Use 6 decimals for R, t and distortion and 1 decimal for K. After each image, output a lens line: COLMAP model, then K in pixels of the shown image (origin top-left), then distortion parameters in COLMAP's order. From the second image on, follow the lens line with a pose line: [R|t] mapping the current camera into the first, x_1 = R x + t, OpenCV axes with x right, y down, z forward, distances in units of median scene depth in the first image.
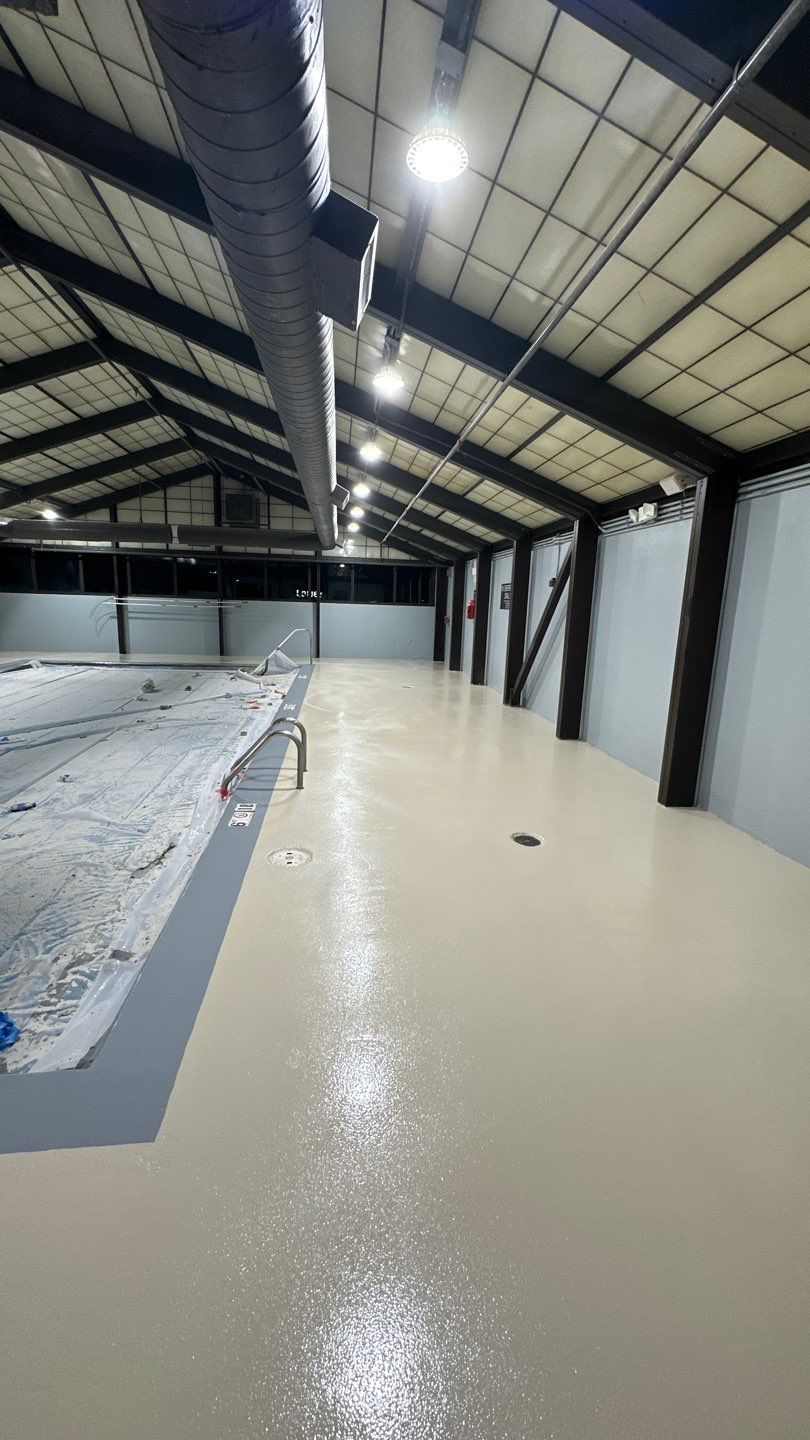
lens RADIAL K [[576.4, 0, 404.5], [0, 576.4, 717.0], [0, 0, 1]] dist [-0.000793, 0.001012]
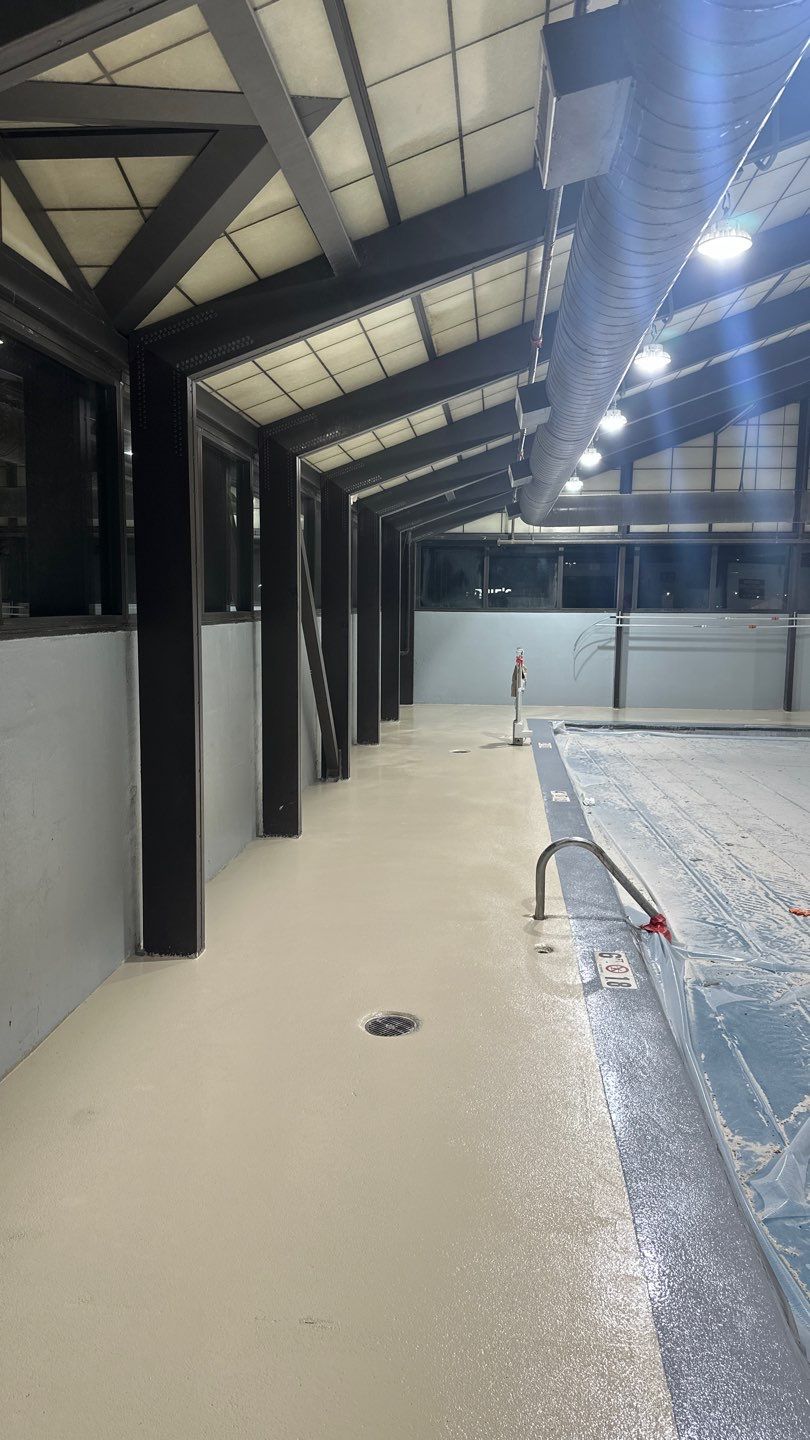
lens RADIAL K [[1008.5, 0, 382.1], [0, 1008.5, 725.0], [0, 0, 1]] dist [0.058821, -0.072188]
pose [[0.976596, -0.000005, -0.215083, -0.774306], [-0.017723, 0.996597, -0.080498, -0.006479], [0.214352, 0.082426, 0.973272, -0.101498]]
